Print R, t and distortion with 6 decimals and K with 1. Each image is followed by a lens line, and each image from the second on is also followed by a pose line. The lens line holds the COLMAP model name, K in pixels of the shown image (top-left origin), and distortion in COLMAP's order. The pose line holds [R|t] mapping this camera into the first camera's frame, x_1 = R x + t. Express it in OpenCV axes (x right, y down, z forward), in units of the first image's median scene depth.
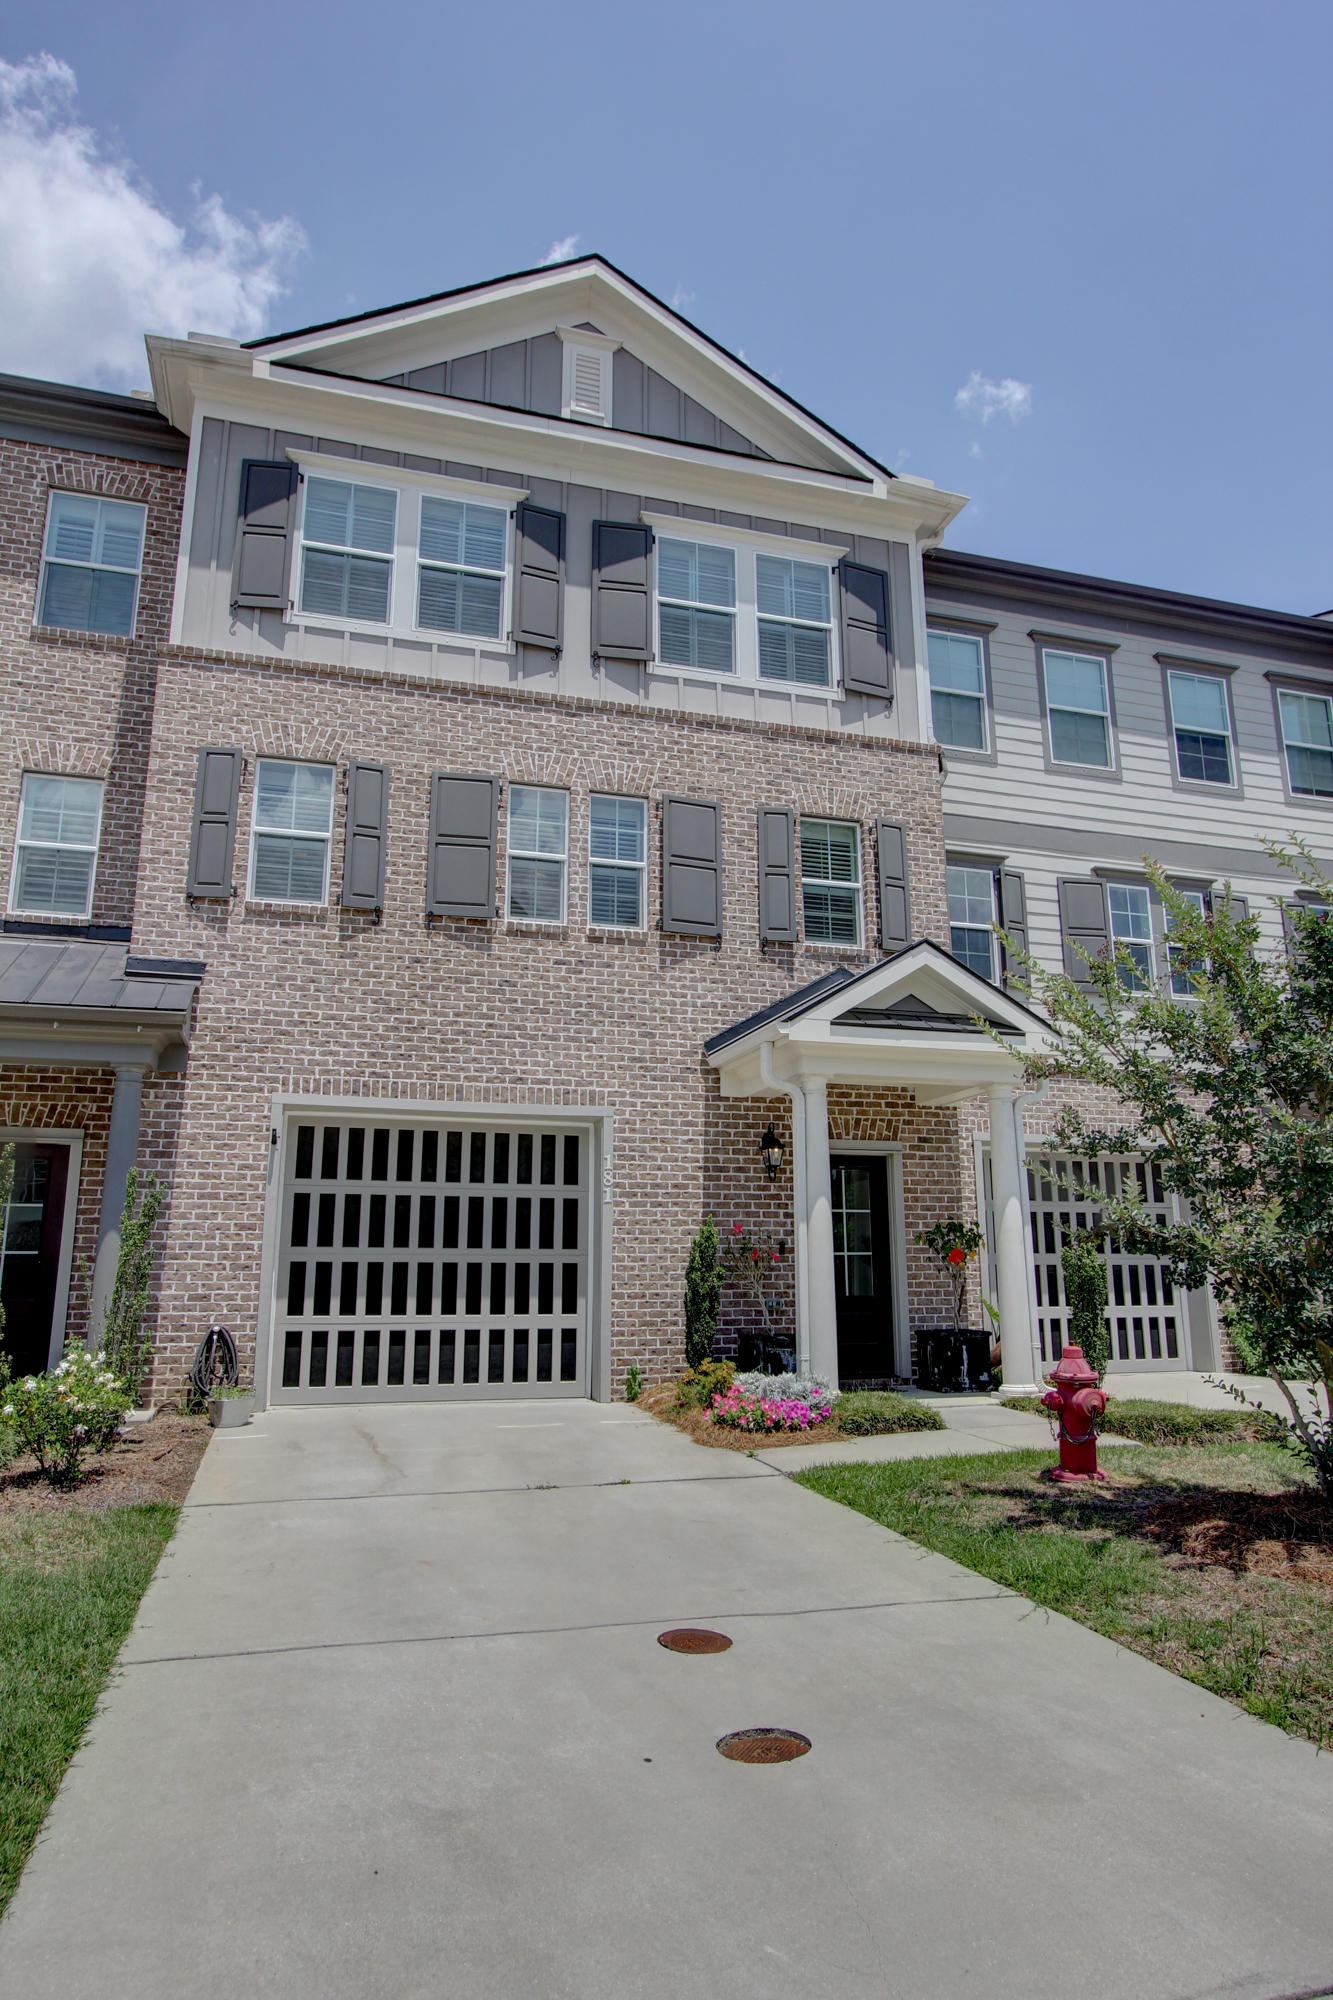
lens RADIAL K [[1259.4, 0, 667.1], [0, 1259.4, 1003.8], [0, 0, 1]] dist [-0.020642, 0.019376]
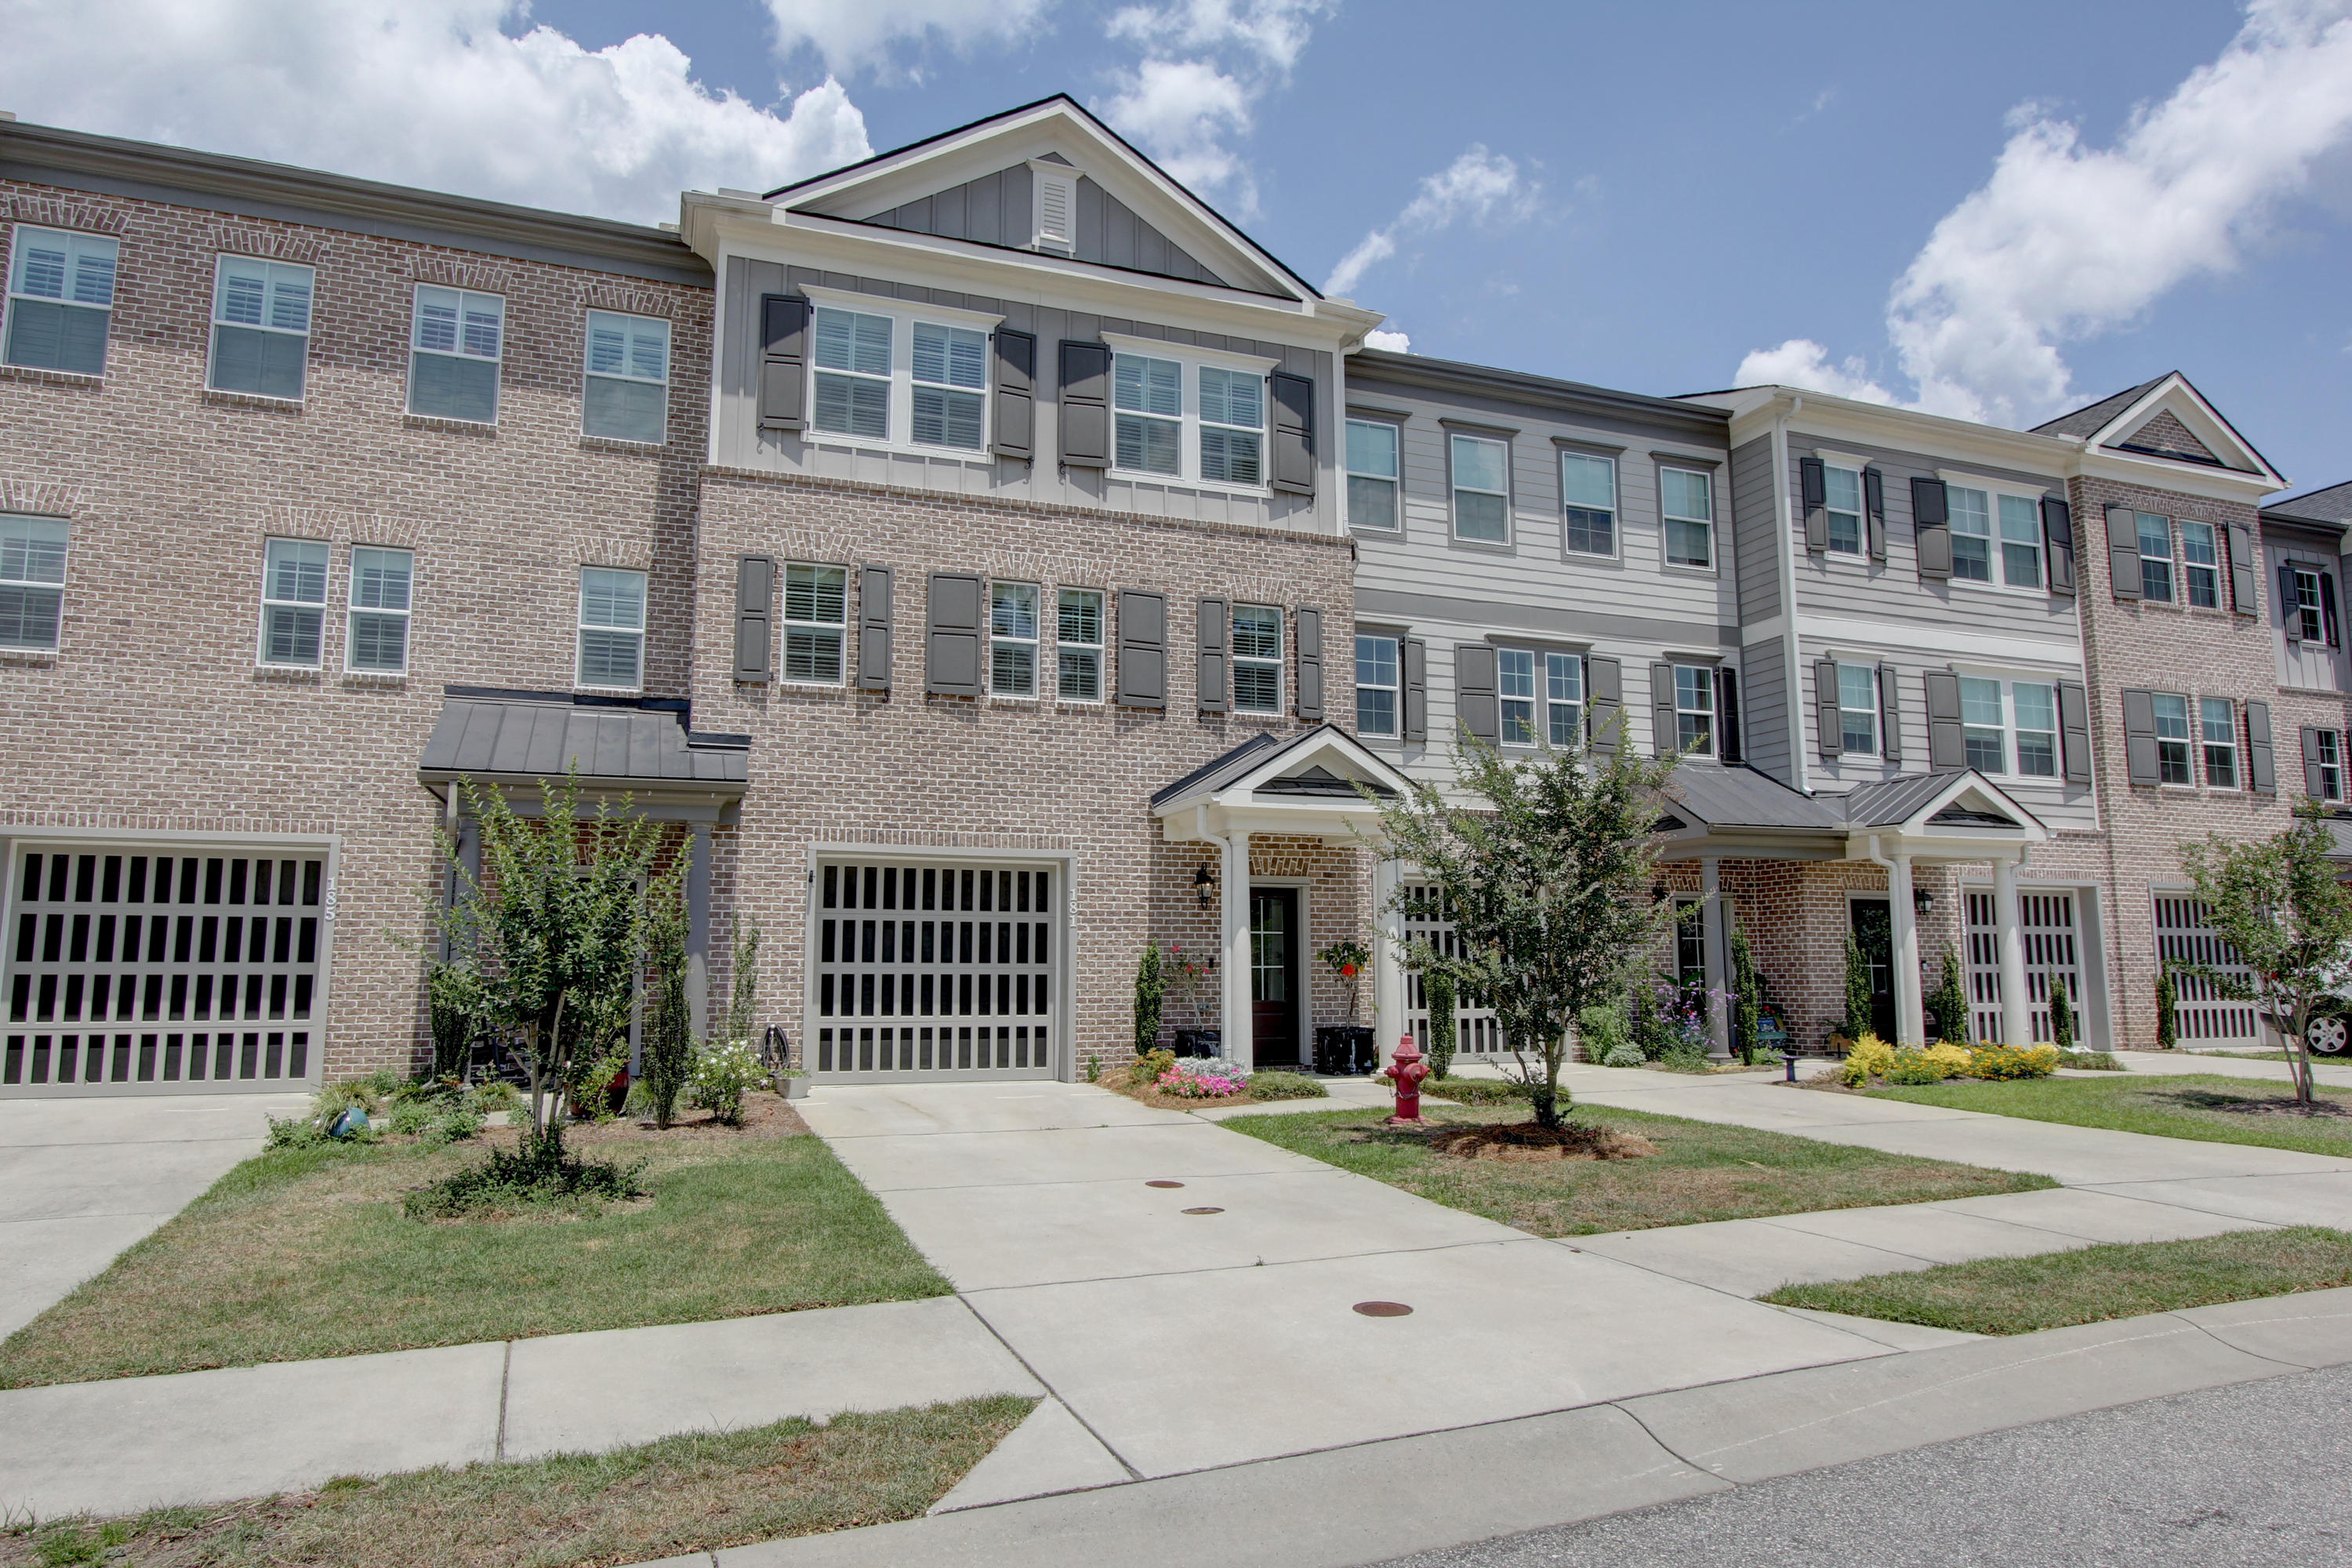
lens RADIAL K [[1481.1, 0, 1166.0], [0, 1481.1, 800.6], [0, 0, 1]] dist [-0.020642, 0.019376]
pose [[0.998067, 0.009054, 0.061486, -0.044823], [-0.015028, 0.995131, 0.097409, -0.107061], [-0.060305, -0.098145, 0.993343, -0.434890]]
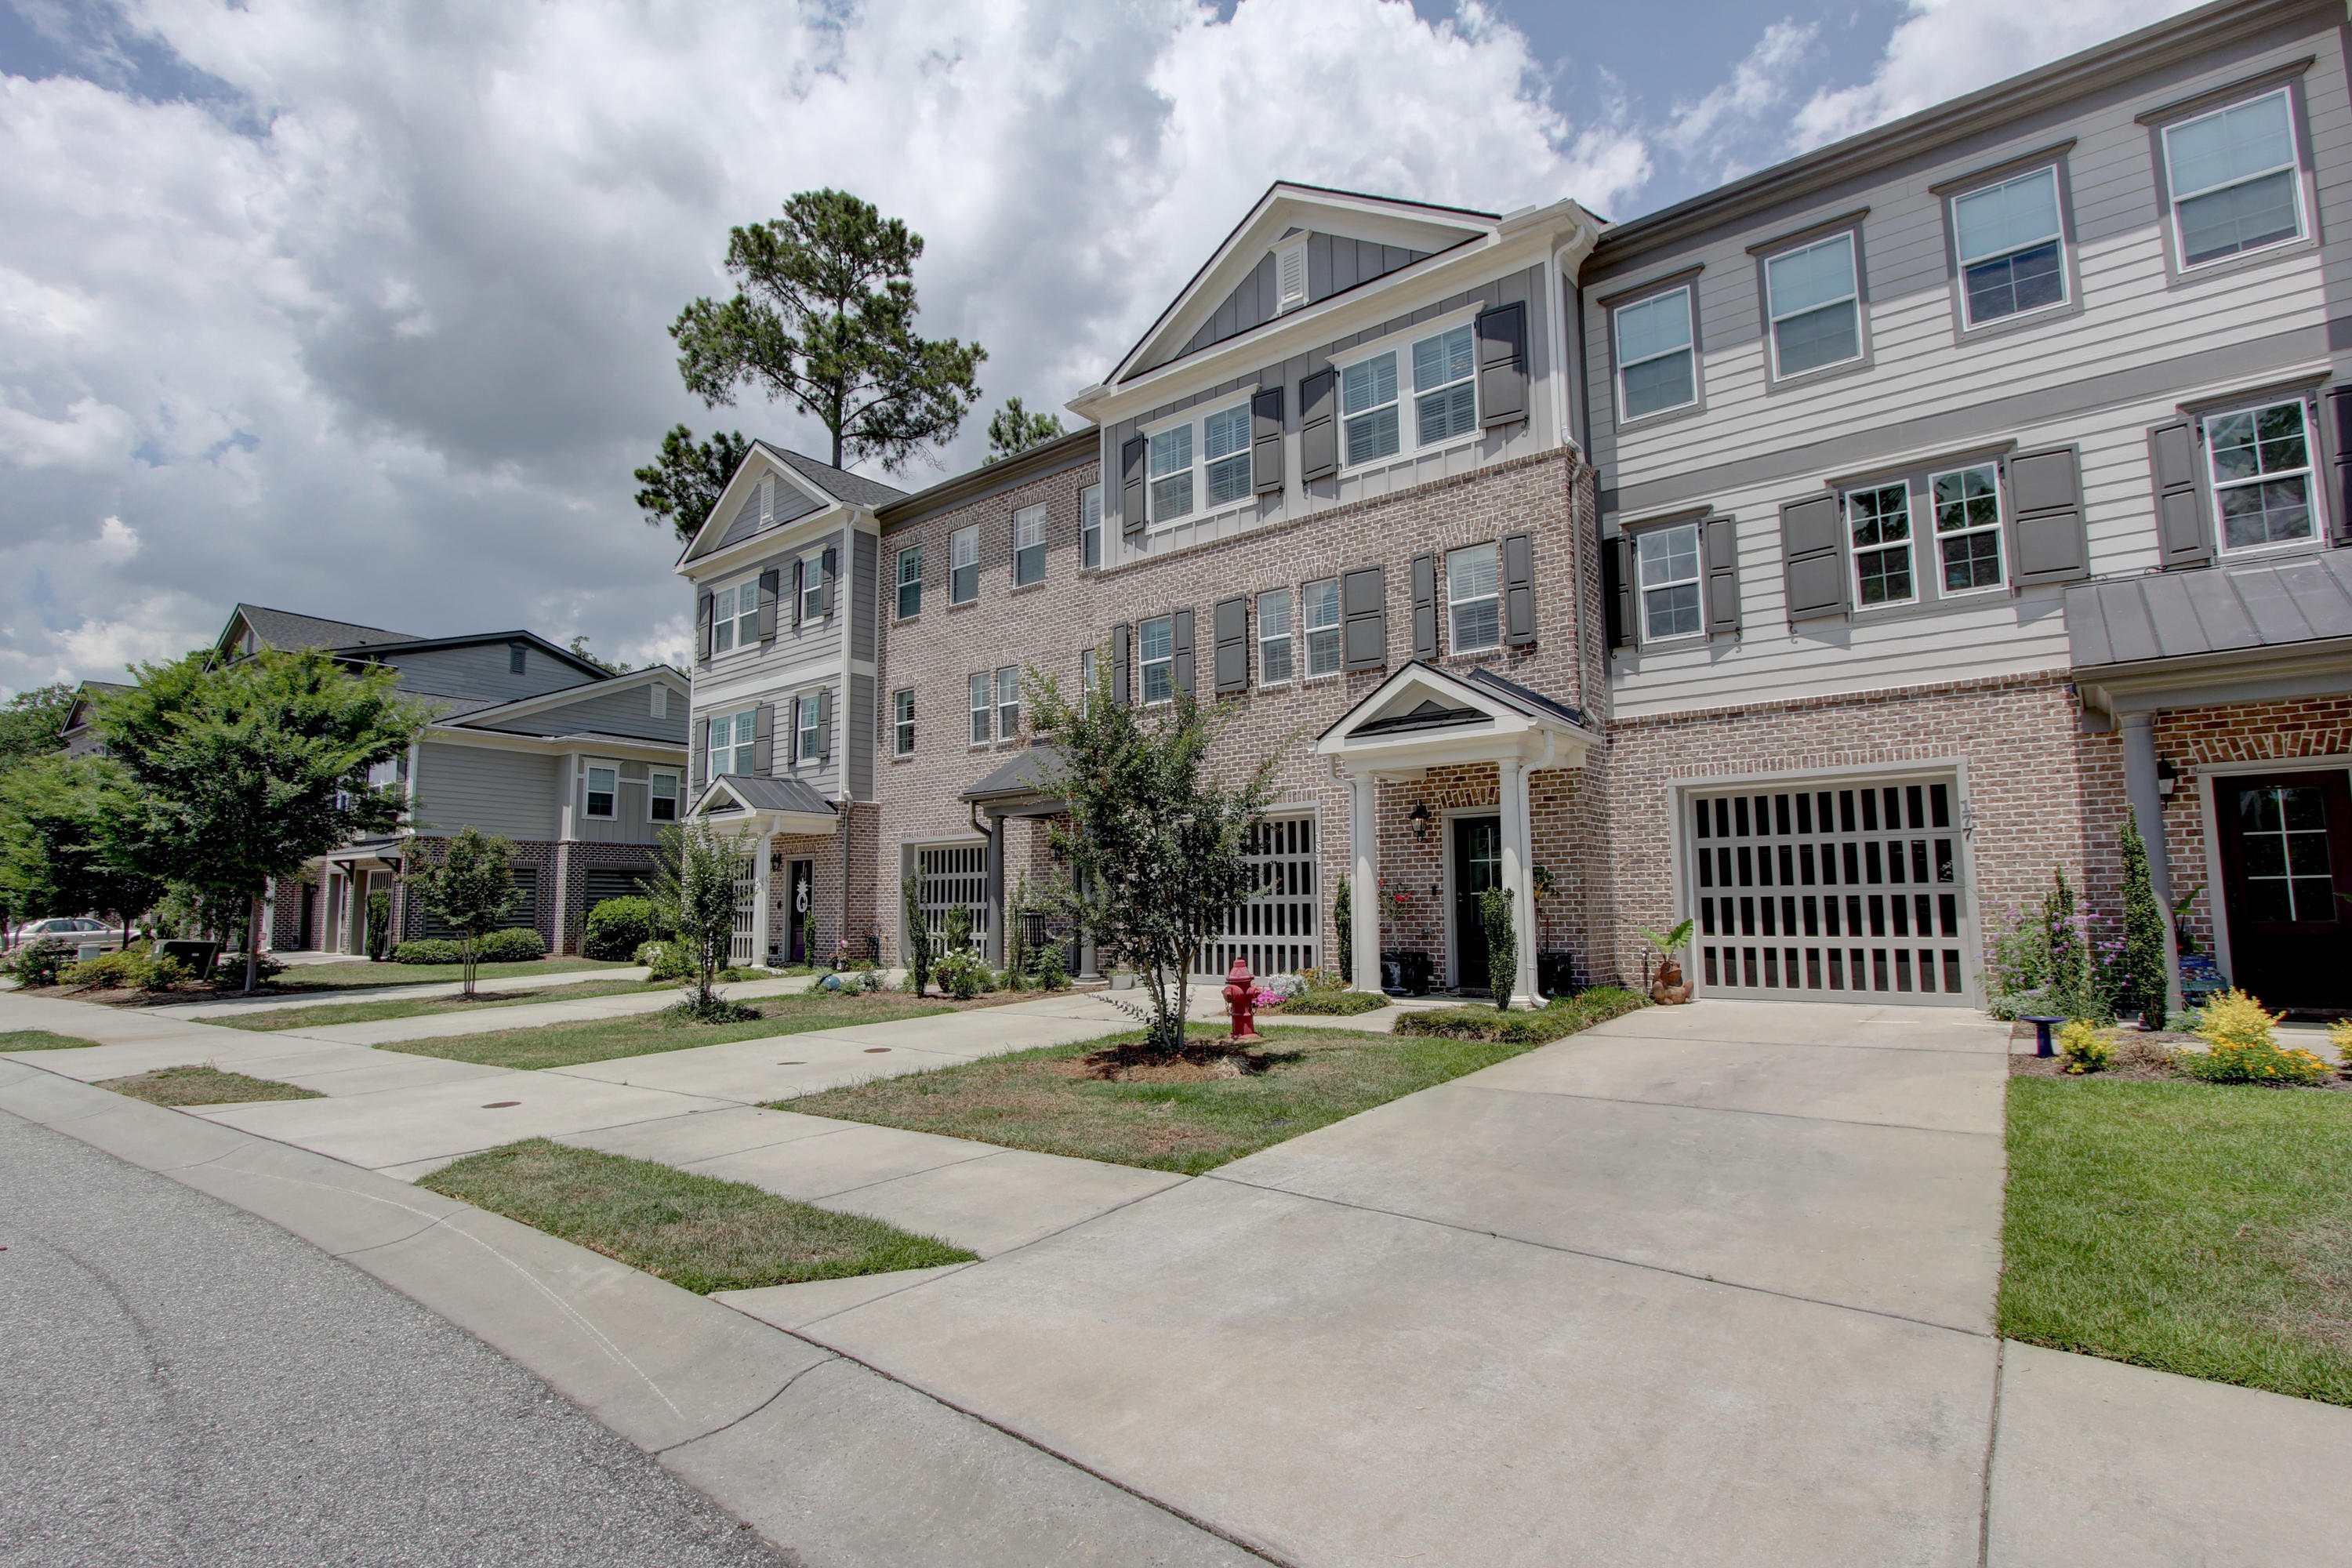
lens RADIAL K [[1149.1, 0, 1159.1], [0, 1149.1, 799.1], [0, 0, 1]] dist [-0.021146, 0.005935]
pose [[0.539270, -0.081873, -0.838144, 0.971674], [0.196452, 0.980034, 0.030666, 0.001689], [0.818899, -0.181193, 0.544586, 0.102533]]
